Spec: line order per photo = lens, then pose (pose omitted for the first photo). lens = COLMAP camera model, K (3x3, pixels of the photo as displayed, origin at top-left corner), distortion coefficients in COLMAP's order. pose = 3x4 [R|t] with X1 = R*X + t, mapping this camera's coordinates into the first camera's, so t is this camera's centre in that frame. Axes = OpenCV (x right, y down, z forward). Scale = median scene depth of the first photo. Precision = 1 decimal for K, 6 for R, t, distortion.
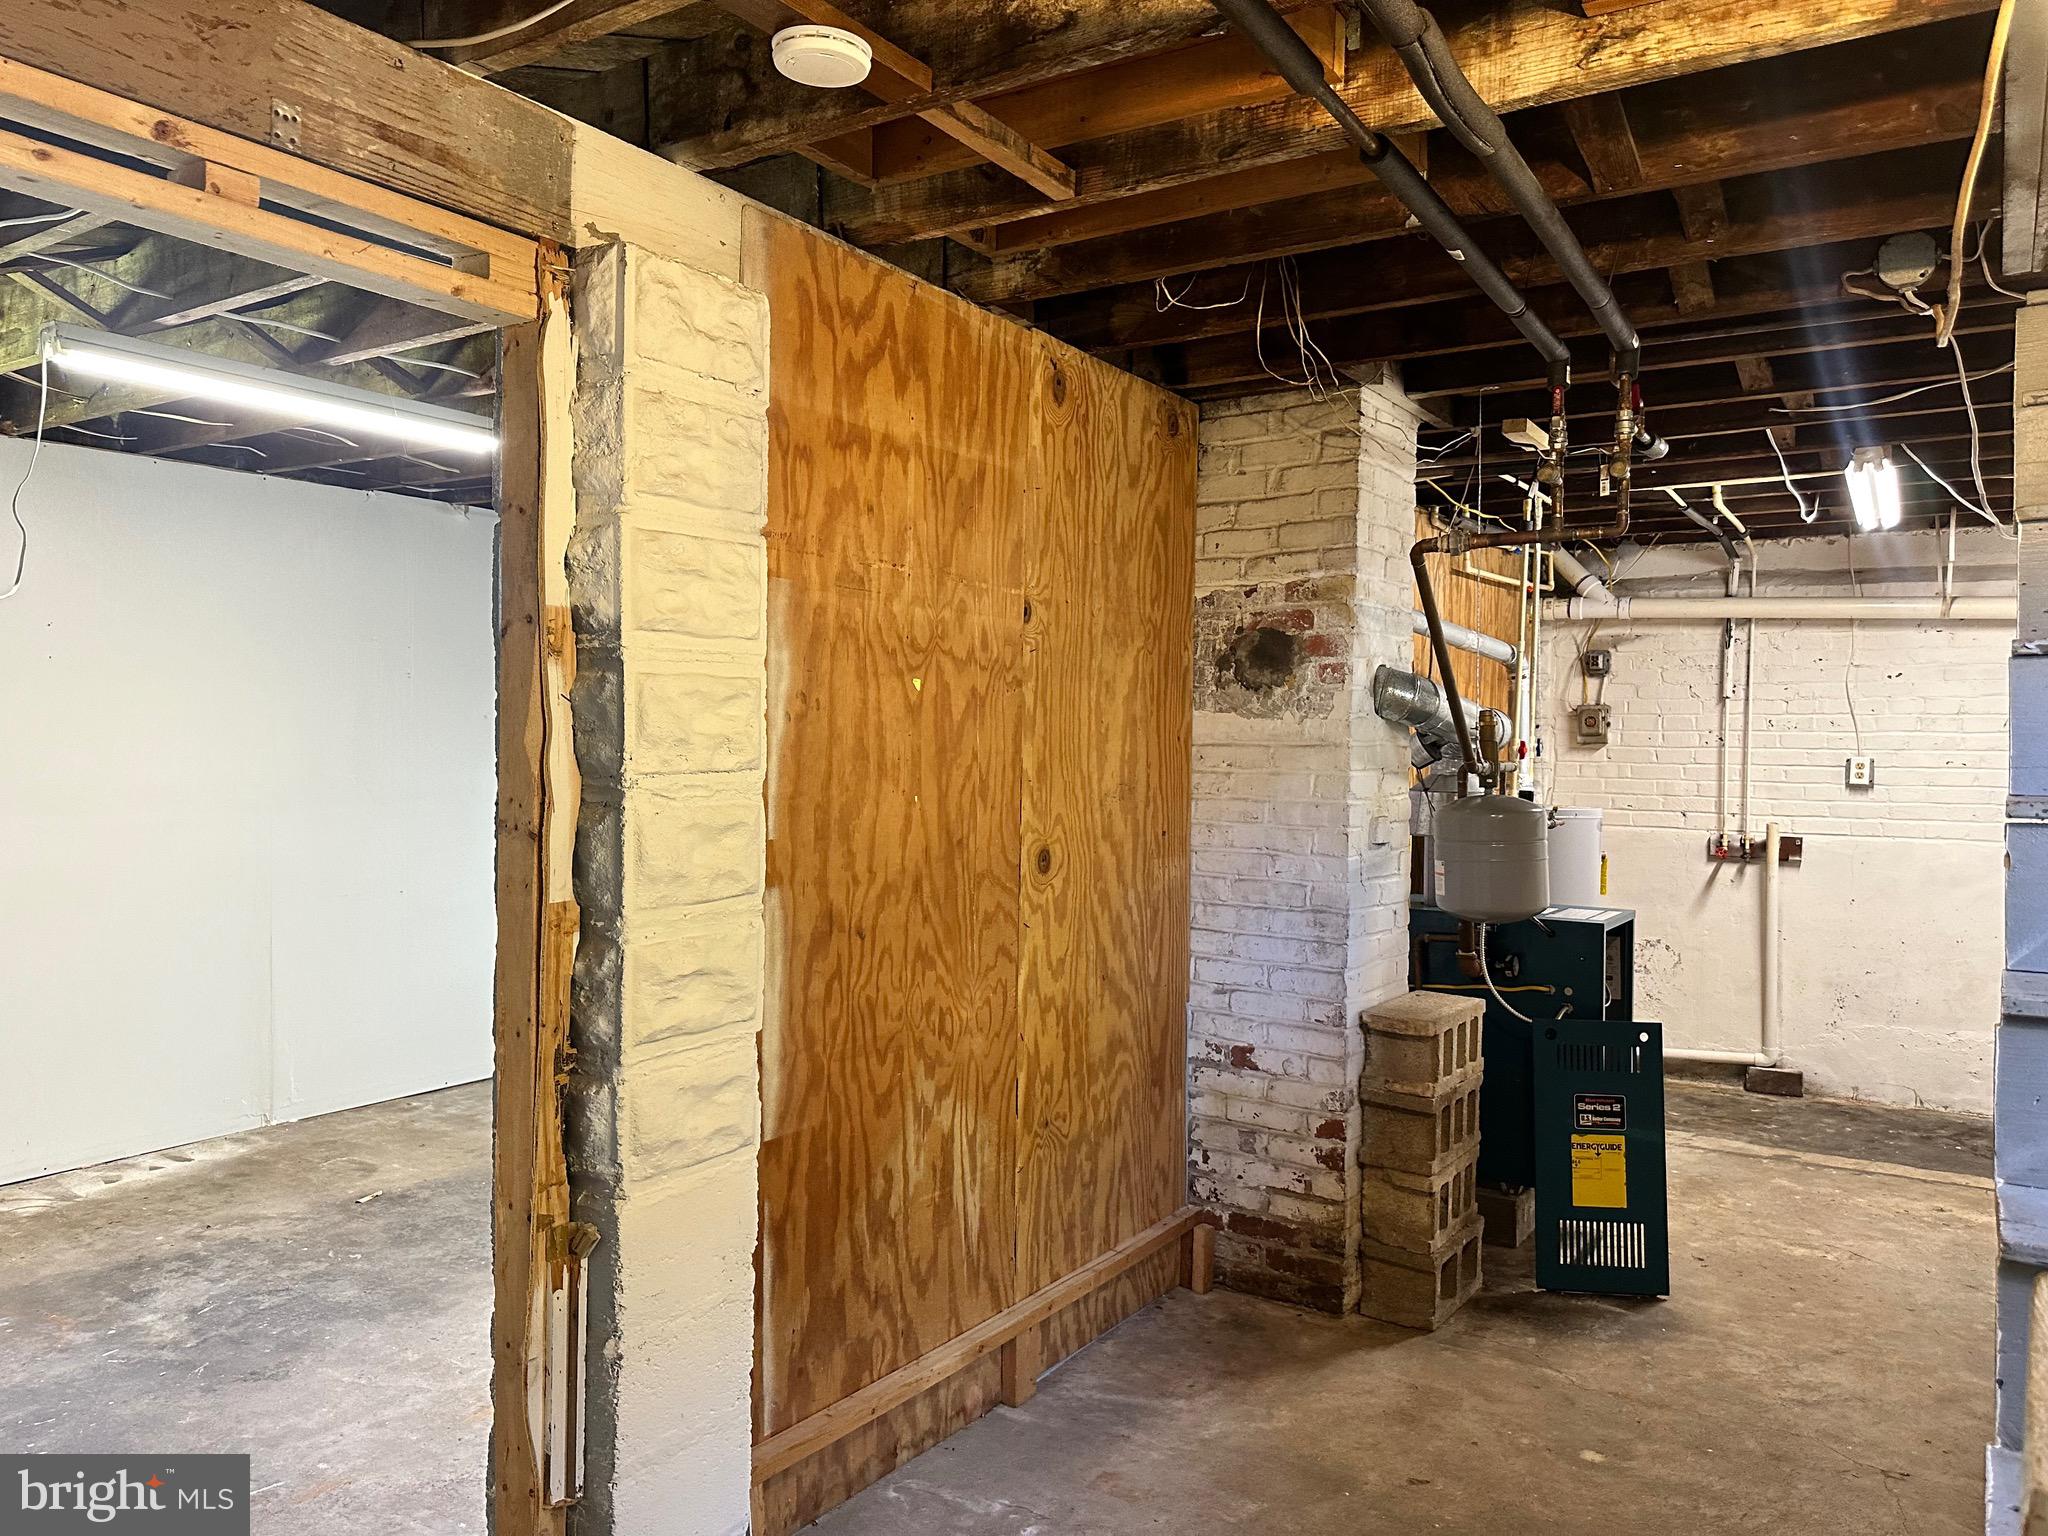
lens RADIAL K [[1473.1, 0, 1021.4], [0, 1473.1, 773.3], [0, 0, 1]] dist [0.153562, -0.191830]
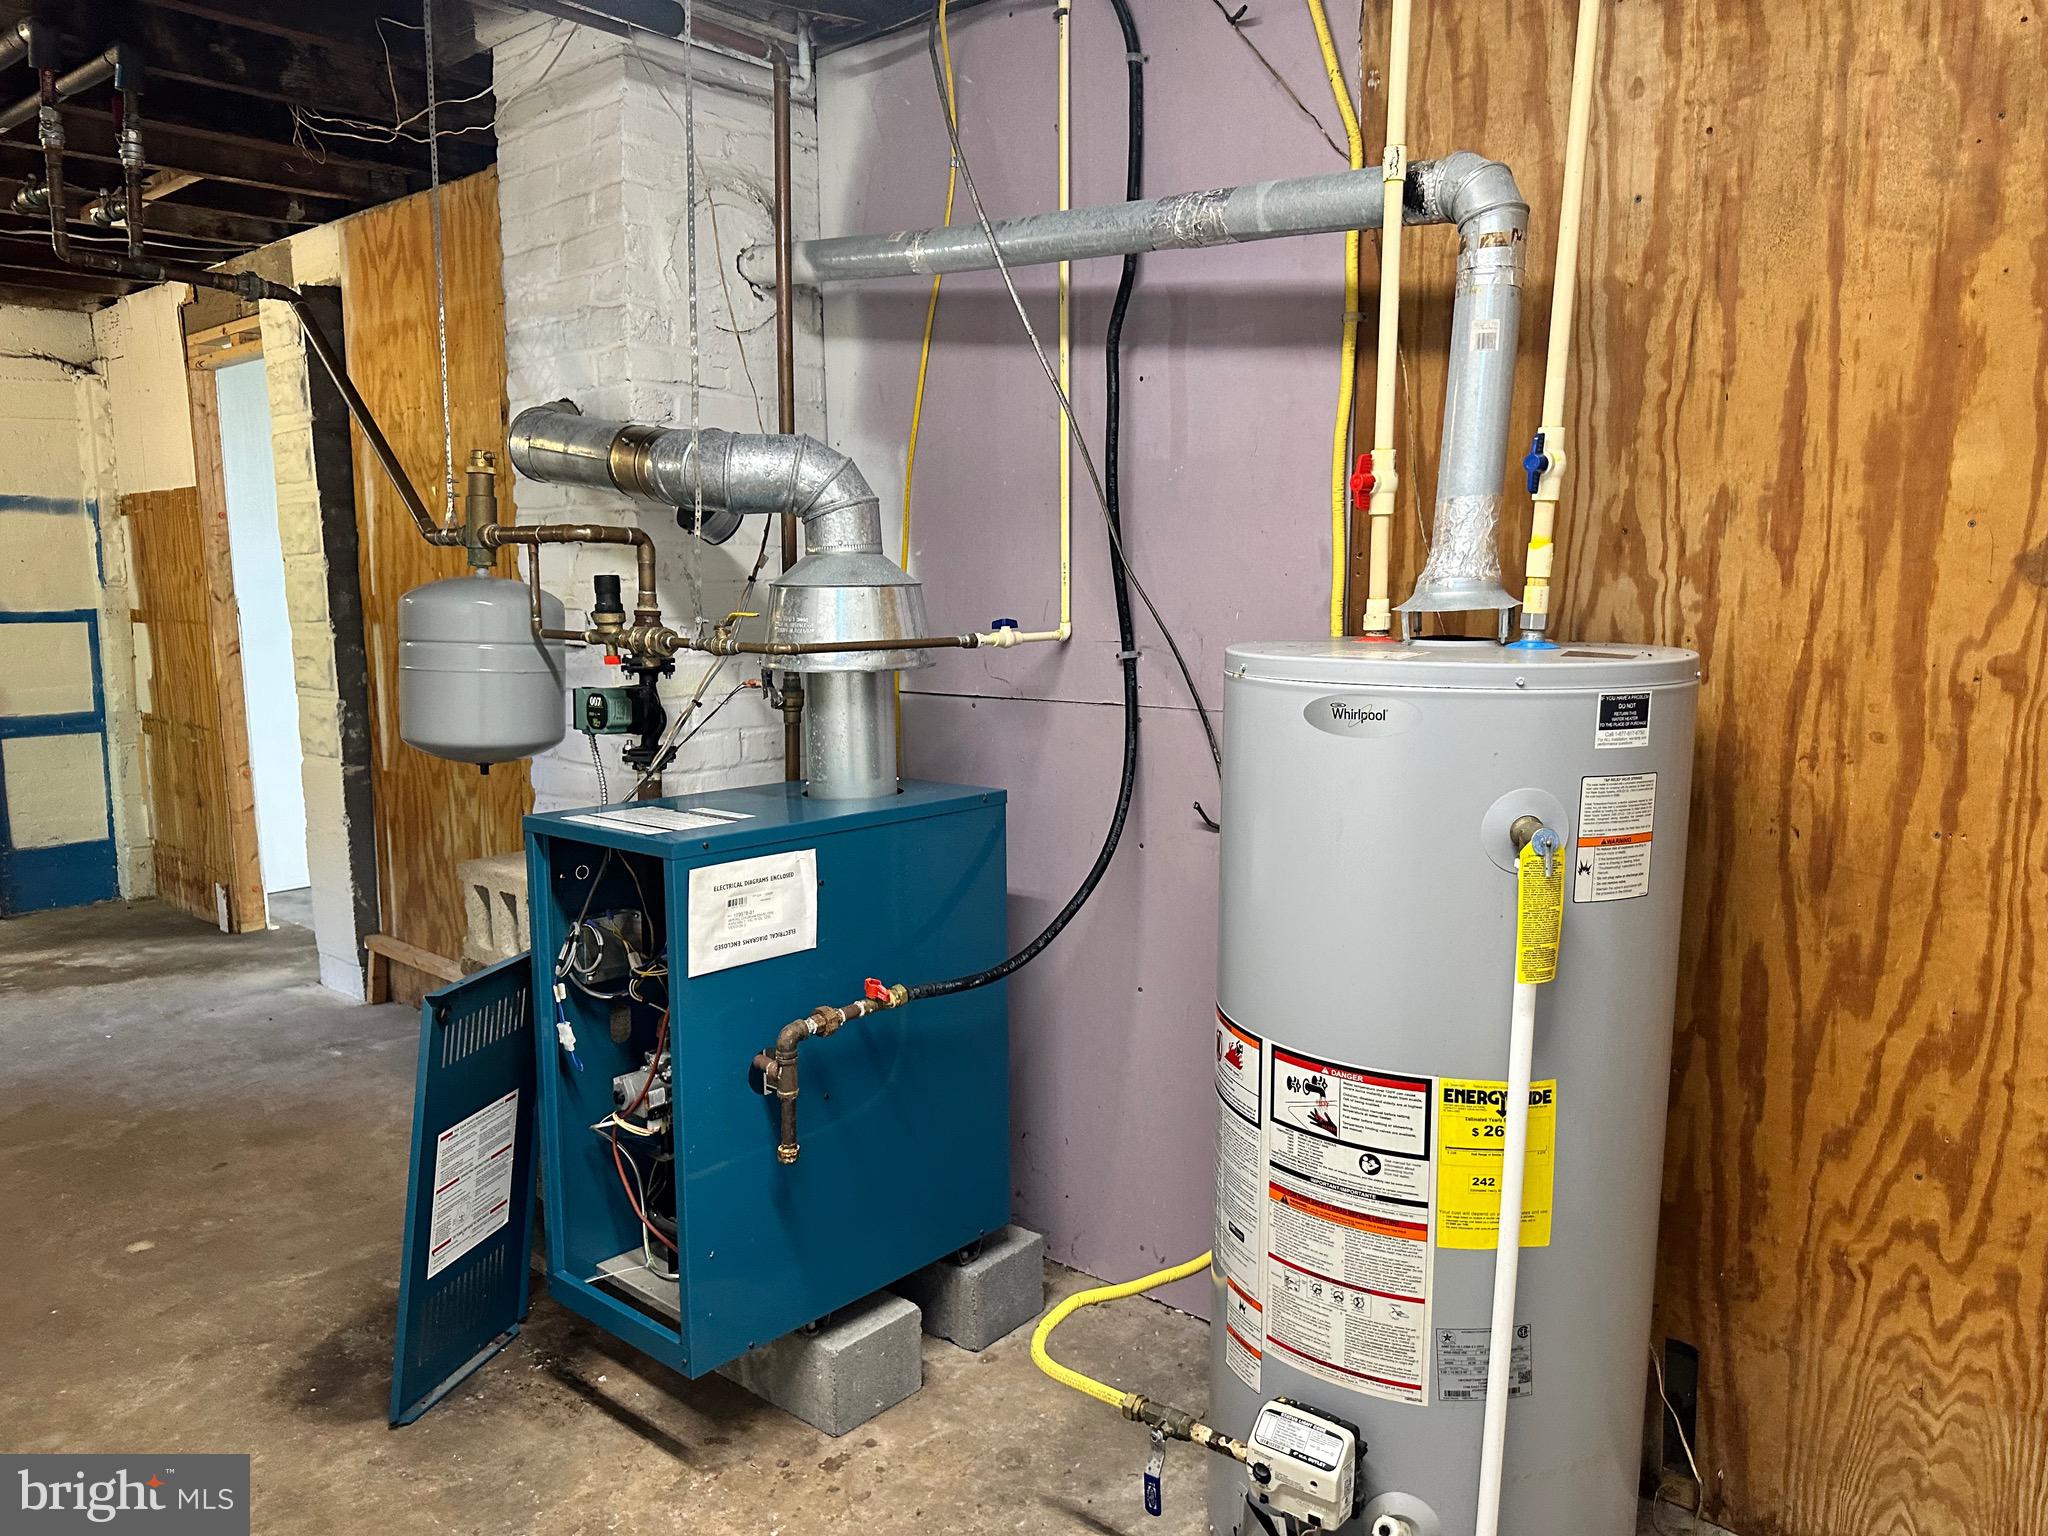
lens RADIAL K [[1473.1, 0, 1021.4], [0, 1473.1, 773.3], [0, 0, 1]] dist [0.153562, -0.191830]
pose [[-0.163901, 0.112038, -0.980094, 1.280177], [-0.025666, 0.992709, 0.117772, 0.022708], [0.986143, 0.044458, -0.159830, 1.809226]]
